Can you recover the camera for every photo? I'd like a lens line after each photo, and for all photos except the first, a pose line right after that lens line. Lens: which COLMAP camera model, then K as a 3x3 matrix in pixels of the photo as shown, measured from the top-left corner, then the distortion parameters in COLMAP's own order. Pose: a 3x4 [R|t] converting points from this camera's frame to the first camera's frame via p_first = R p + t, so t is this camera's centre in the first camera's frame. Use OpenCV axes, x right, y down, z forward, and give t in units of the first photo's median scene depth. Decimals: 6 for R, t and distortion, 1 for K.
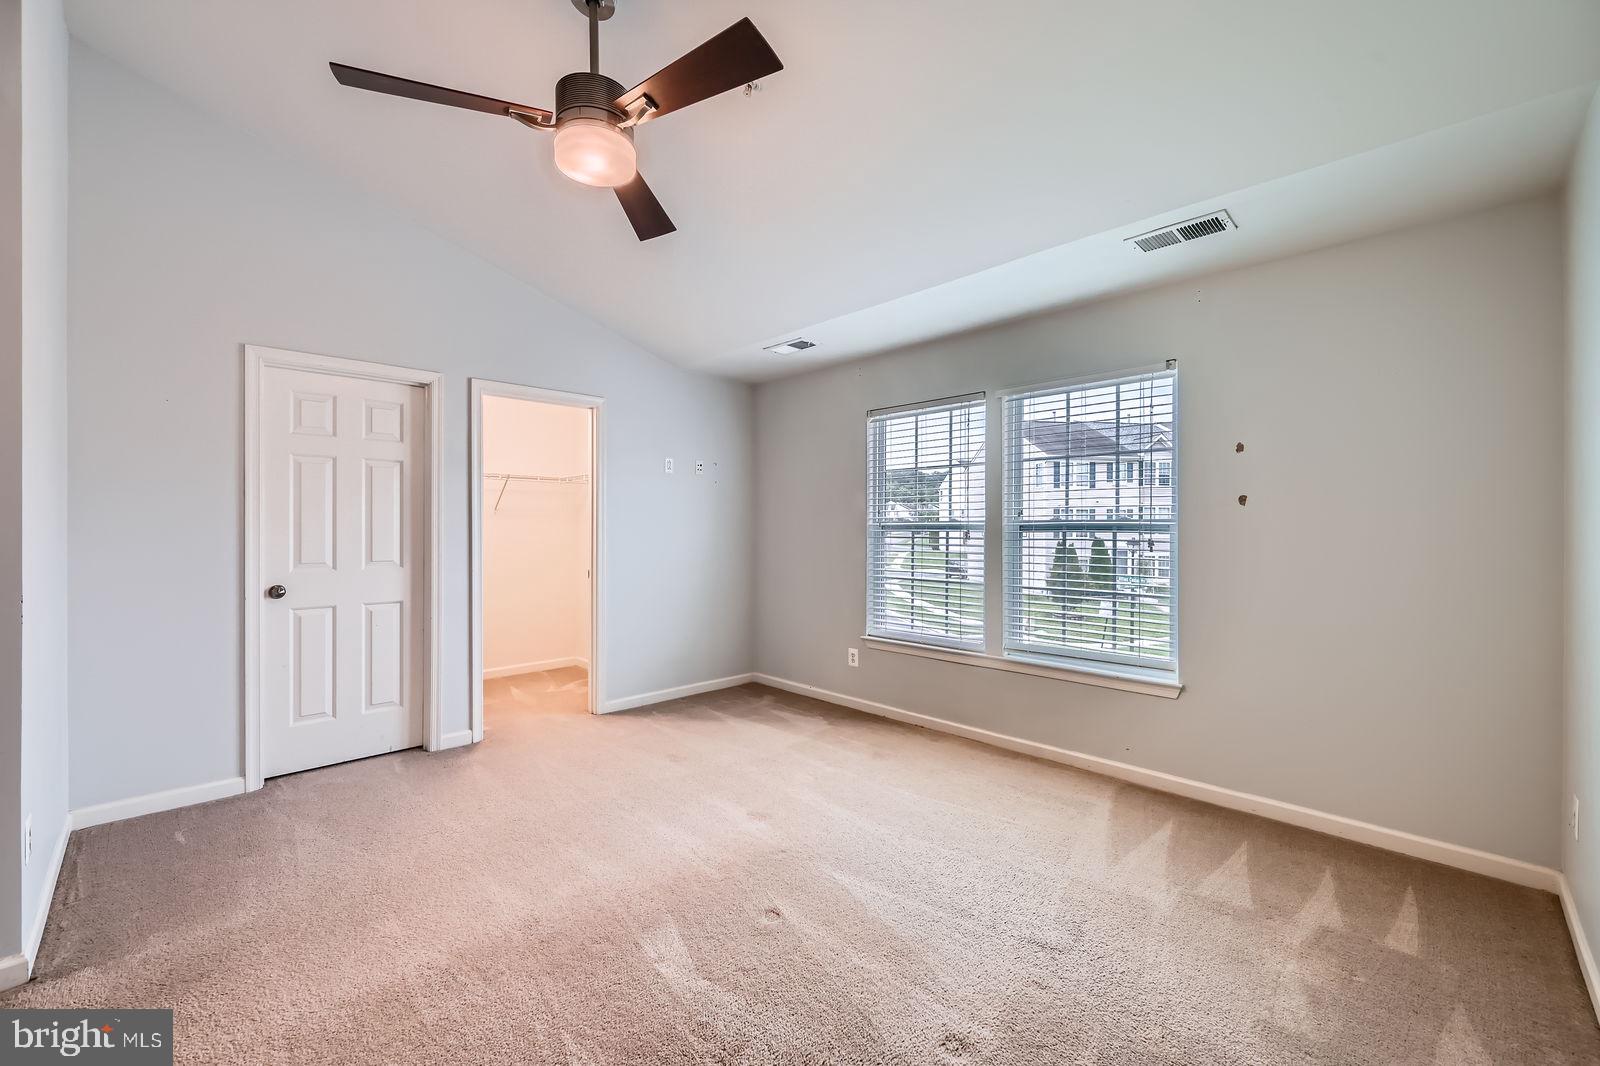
lens RADIAL K [[636.8, 0, 801.9], [0, 636.8, 534.8], [0, 0, 1]] dist [0.000519, 0.000306]
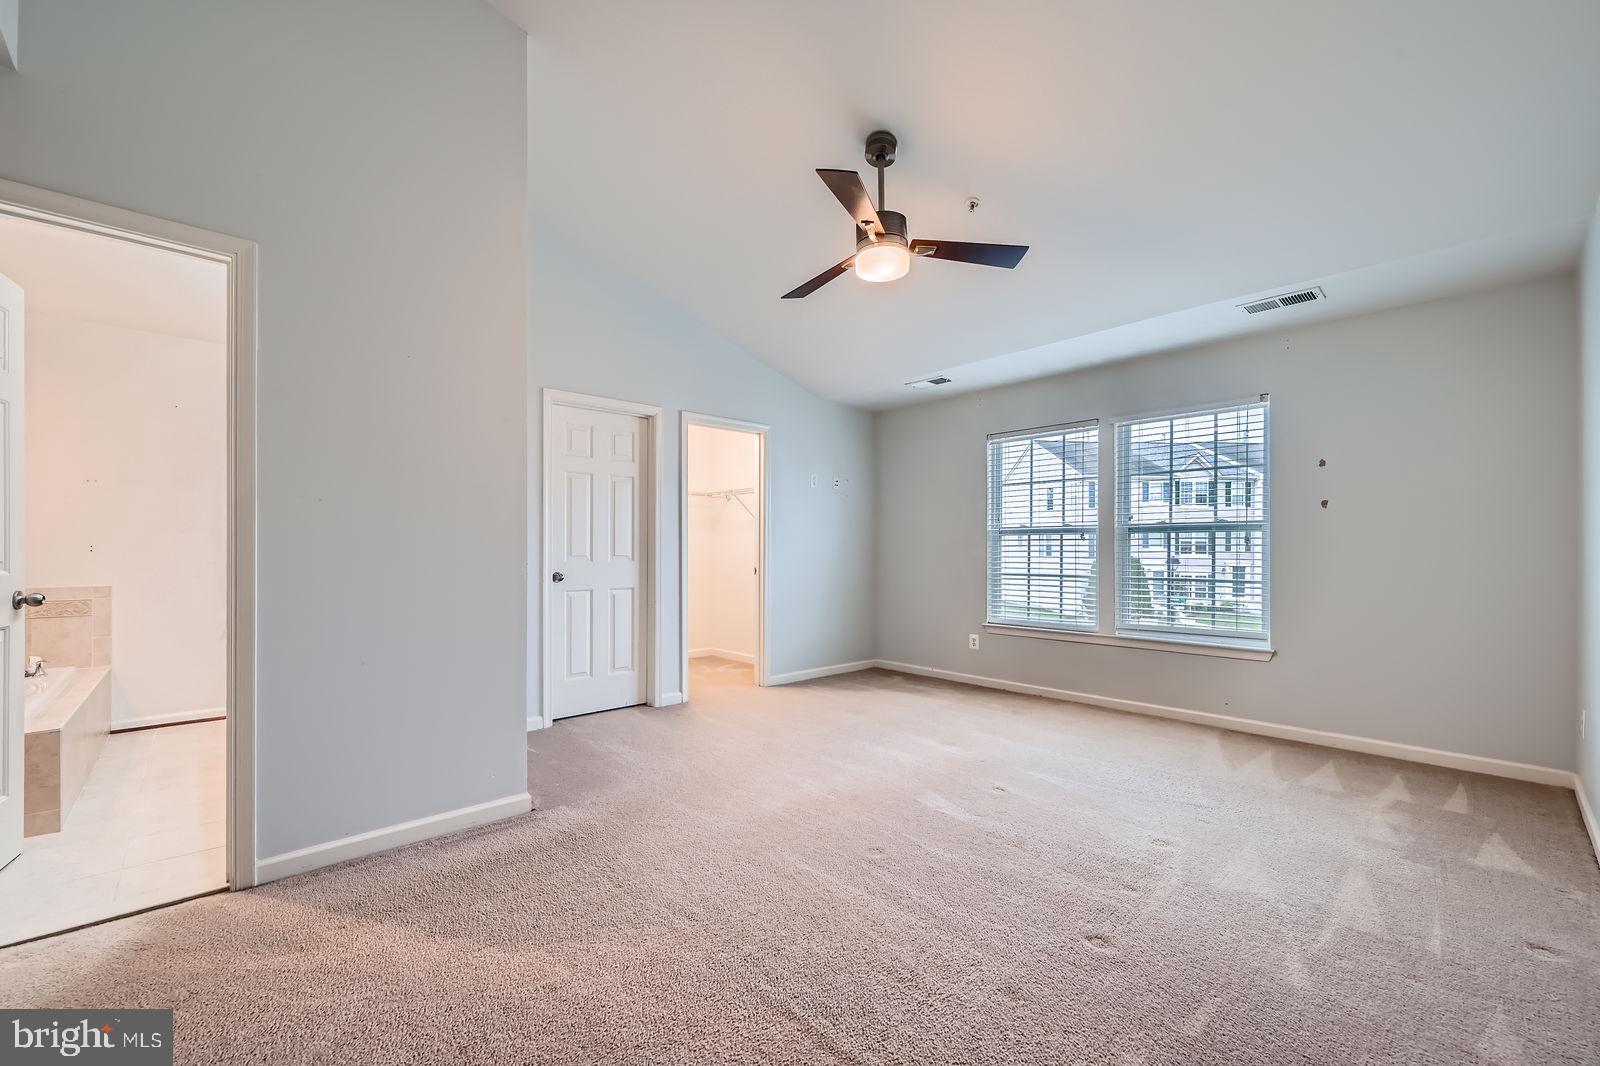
lens RADIAL K [[639.2, 0, 800.5], [0, 639.2, 555.1], [0, 0, 1]] dist [0.000731, 0.000109]
pose [[0.999369, 0.000967, -0.035493, -0.261671], [-0.001060, 0.999996, -0.002602, 0.043897], [0.035491, 0.002638, 0.999367, -0.267914]]
